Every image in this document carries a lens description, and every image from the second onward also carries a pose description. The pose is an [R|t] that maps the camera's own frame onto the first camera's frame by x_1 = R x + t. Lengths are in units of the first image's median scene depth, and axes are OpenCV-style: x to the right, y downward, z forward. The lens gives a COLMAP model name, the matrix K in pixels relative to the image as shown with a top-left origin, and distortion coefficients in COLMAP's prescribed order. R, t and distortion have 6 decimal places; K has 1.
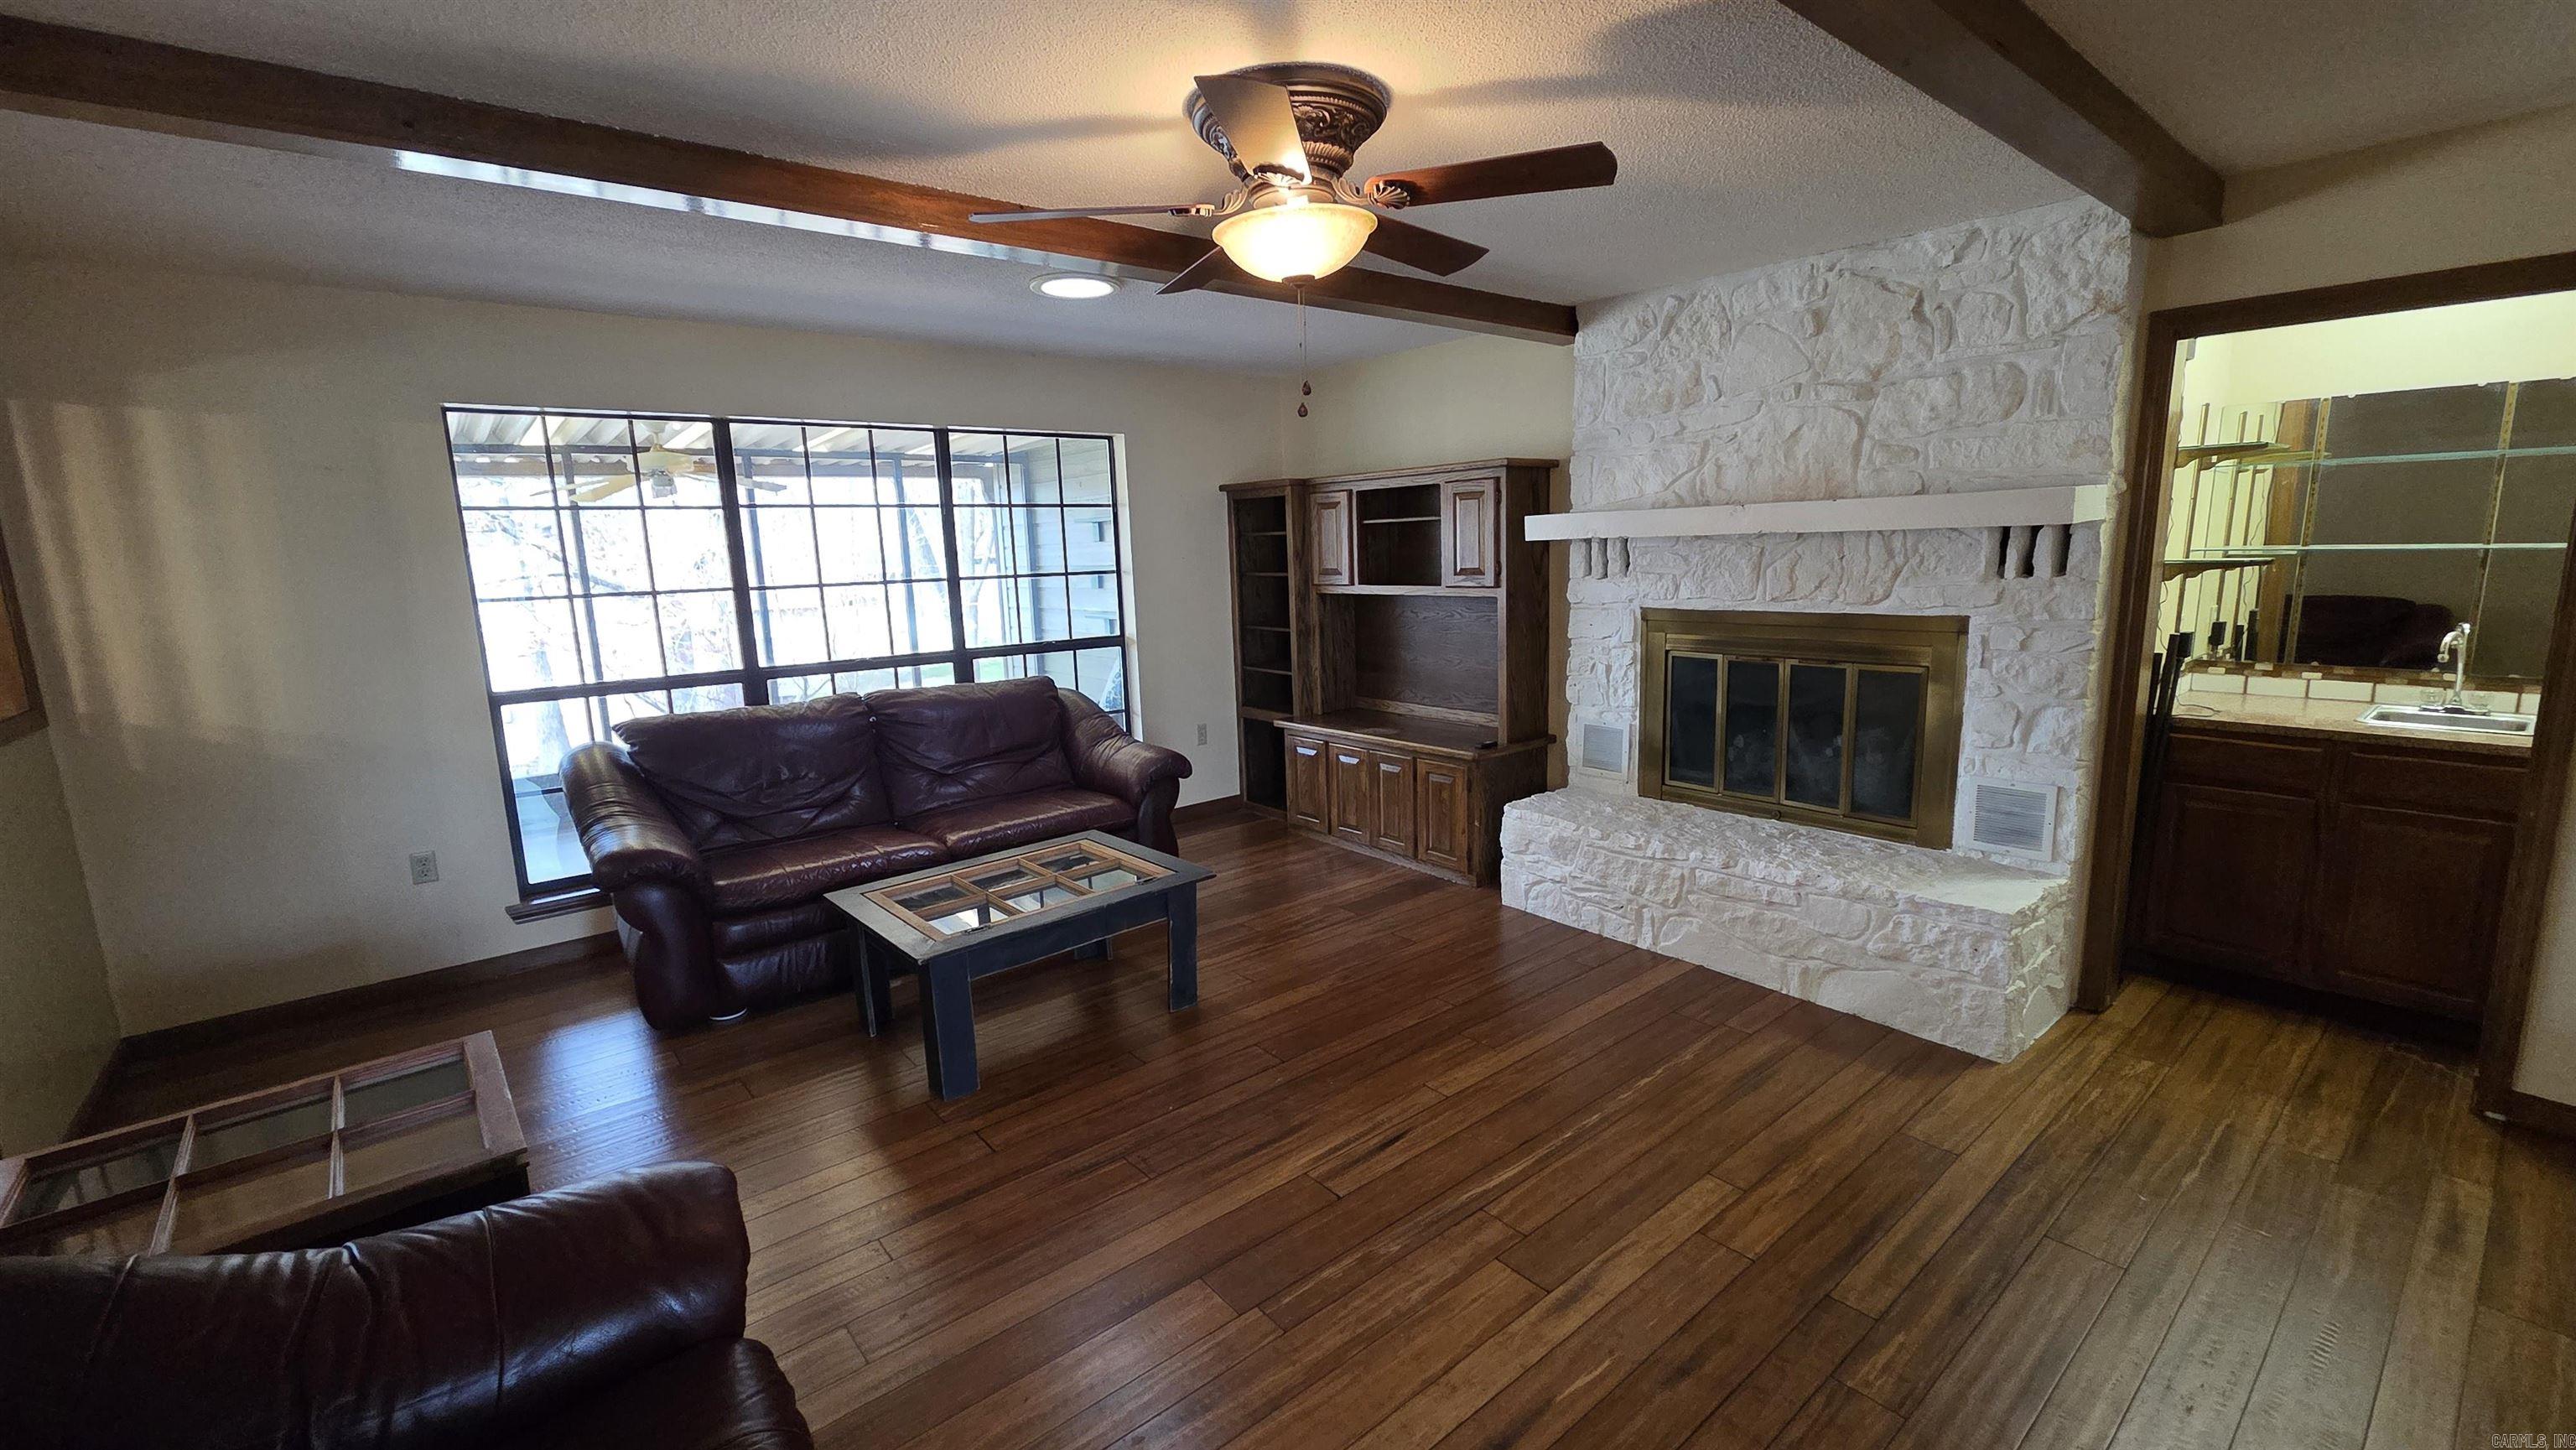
lens RADIAL K [[1049.4, 0, 1289.0], [0, 1049.4, 727.7], [0, 0, 1]] dist [0.002799, -0.000277]
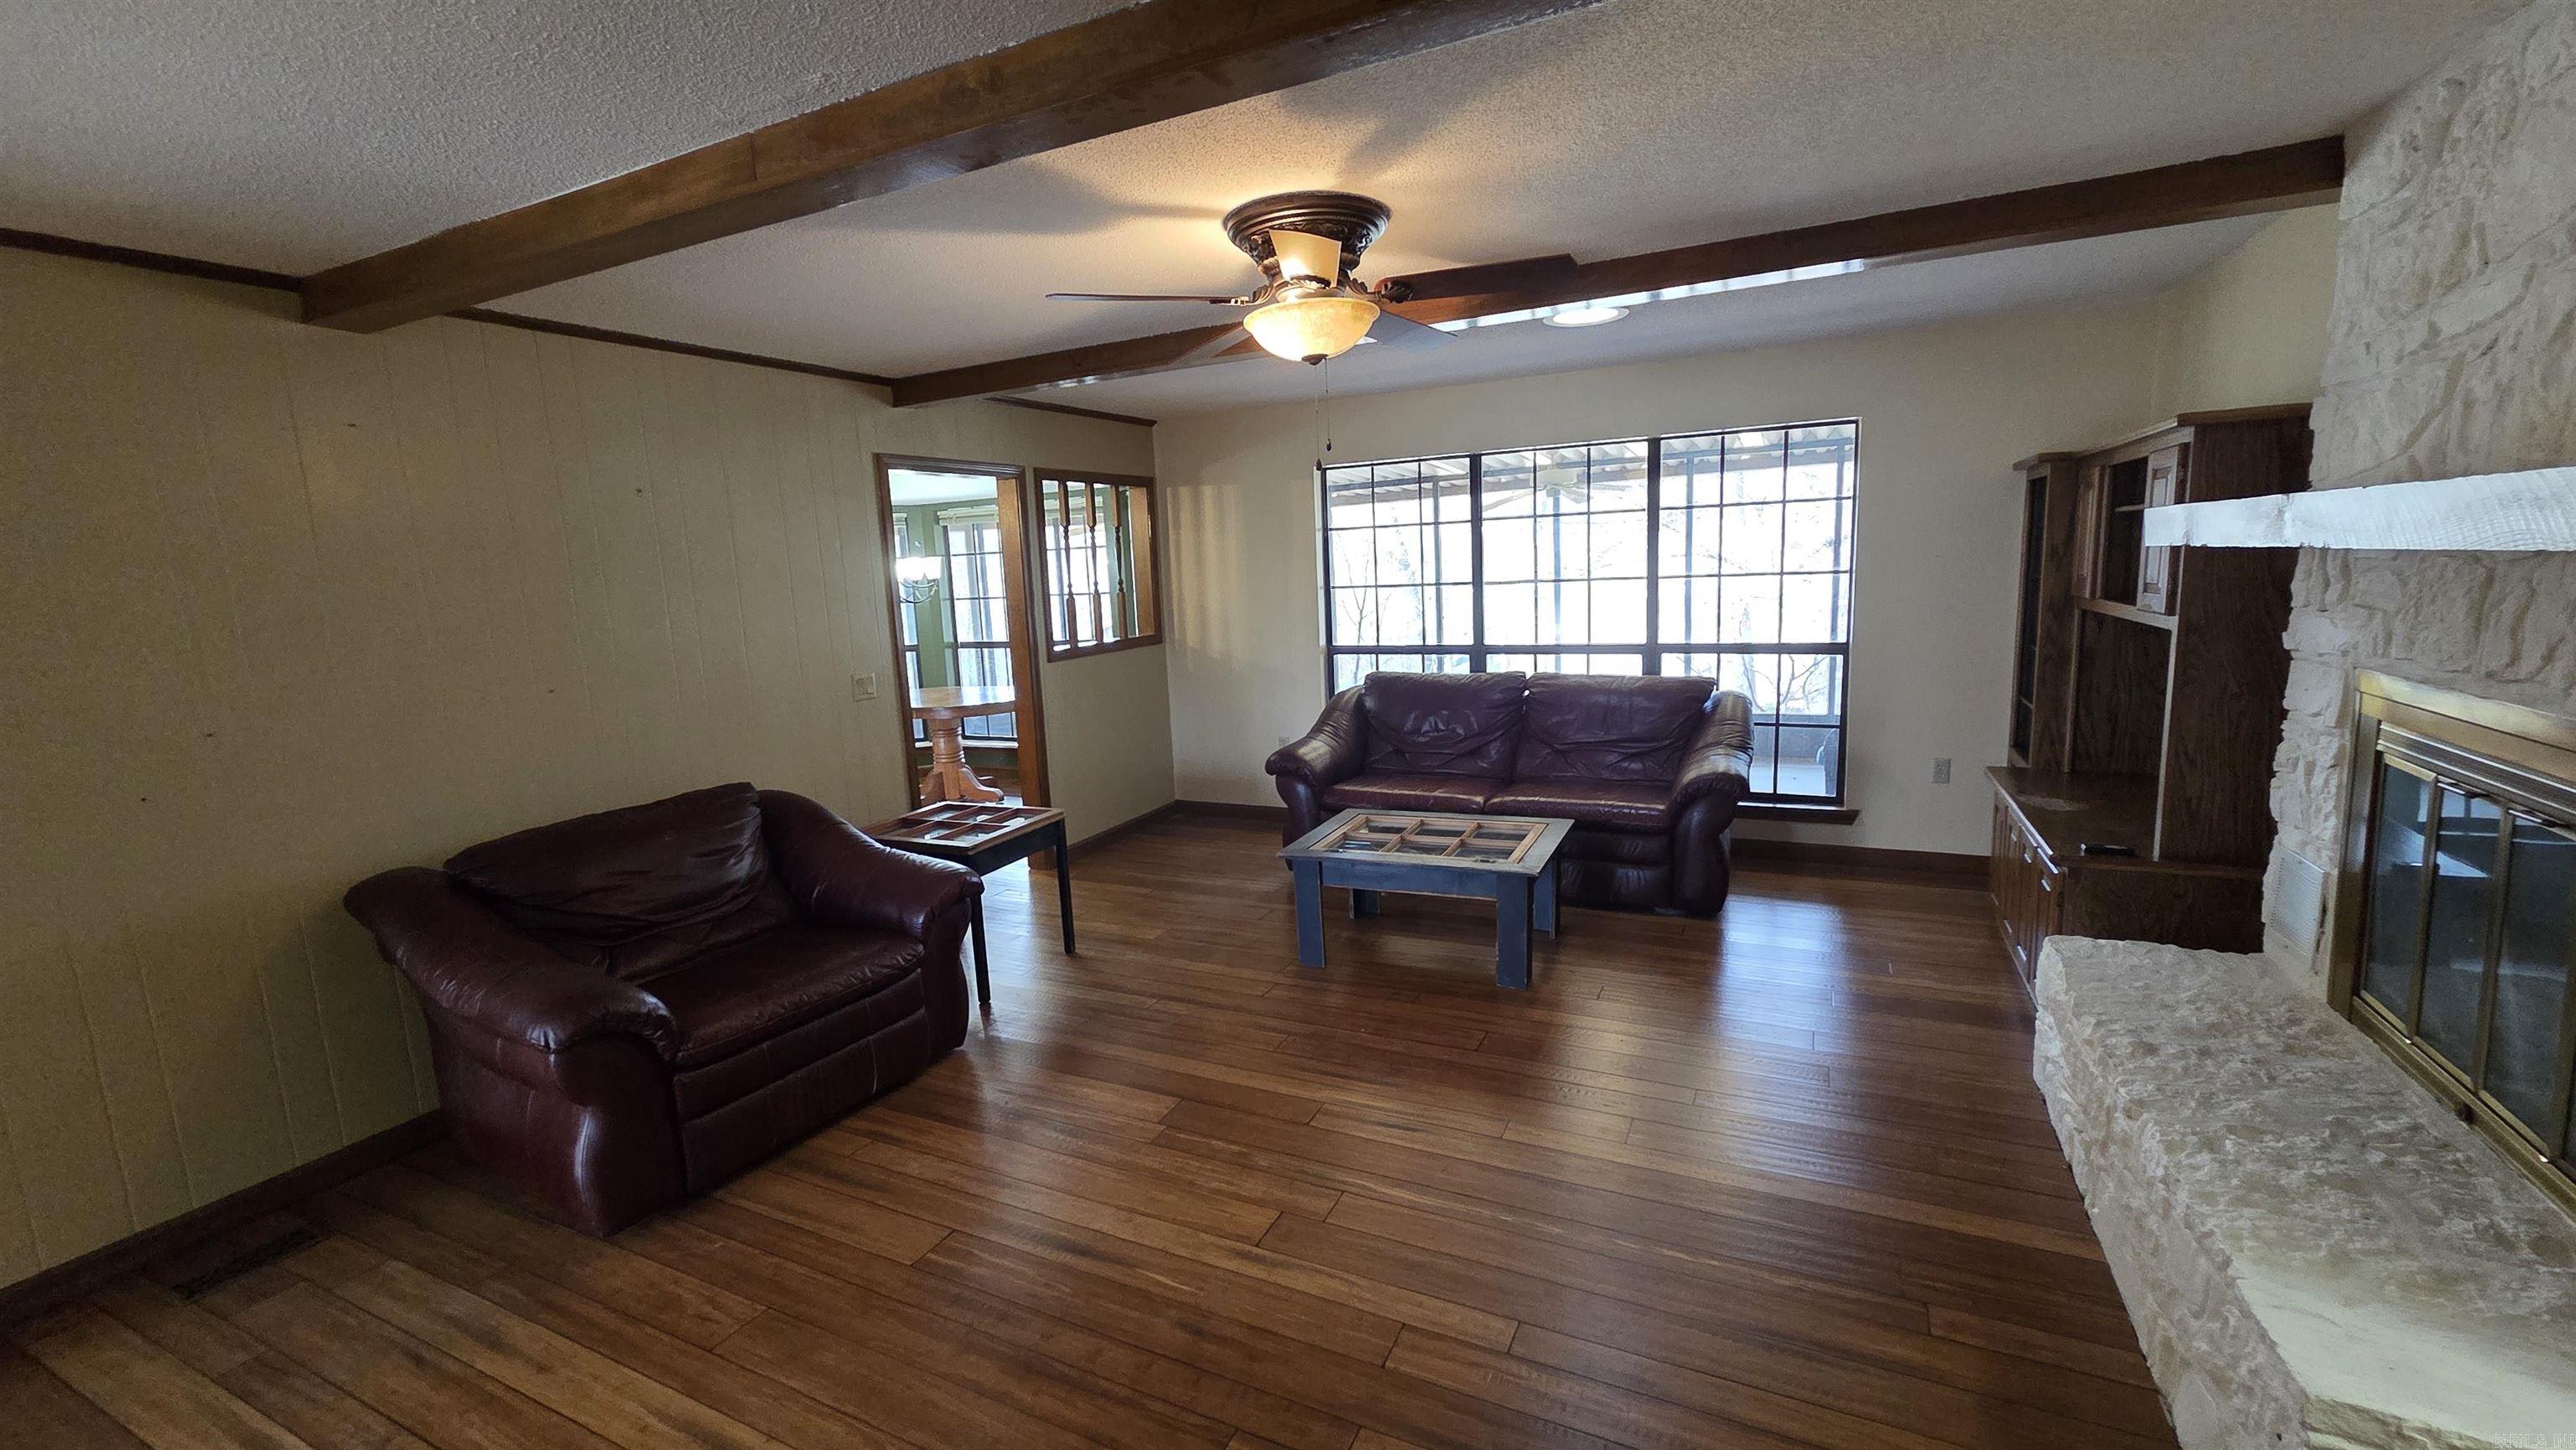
lens RADIAL K [[1049.4, 0, 1289.0], [0, 1049.4, 727.7], [0, 0, 1]] dist [0.002799, -0.000277]
pose [[0.410665, 0.153816, -0.898718, 0.668937], [-0.126812, 0.985723, 0.110761, -0.080825], [0.902925, 0.068483, 0.424308, 0.286772]]
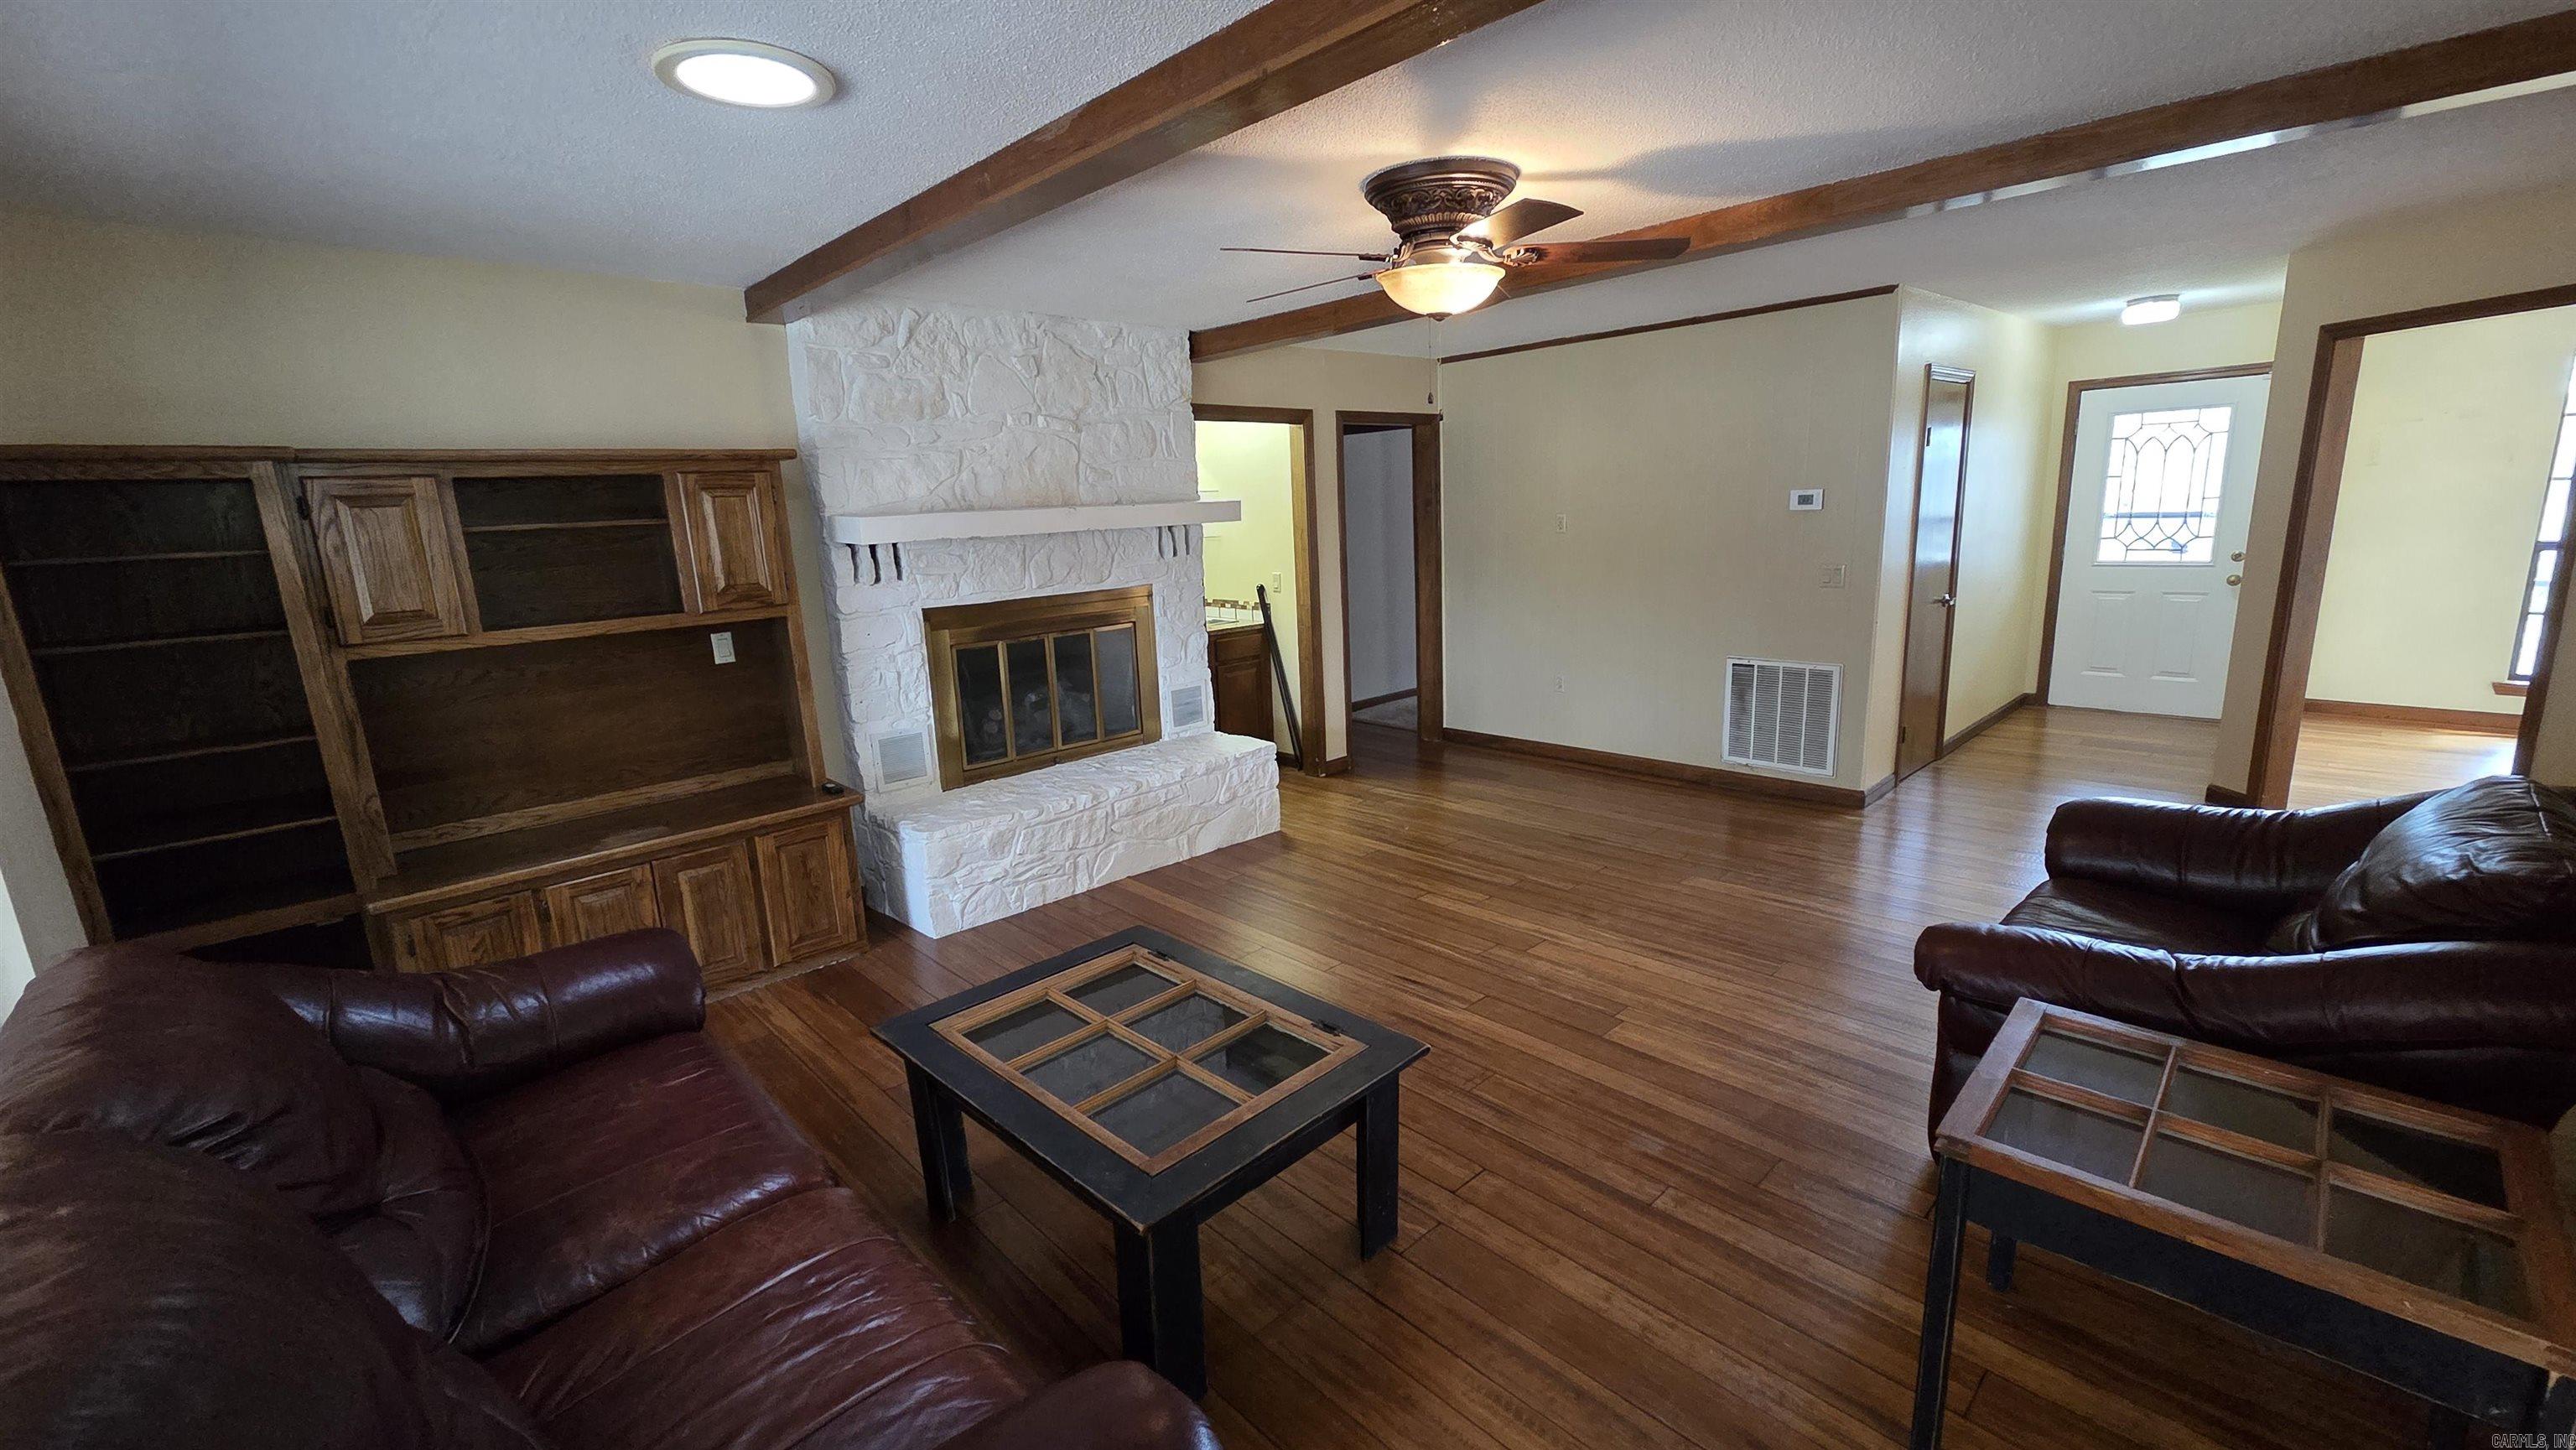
lens RADIAL K [[1049.4, 0, 1289.0], [0, 1049.4, 727.7], [0, 0, 1]] dist [0.002799, -0.000277]
pose [[-0.069975, -0.177633, 0.981606, -0.782797], [0.215615, 0.958064, 0.188743, -0.131705], [-0.973968, 0.224856, -0.028740, 0.779442]]
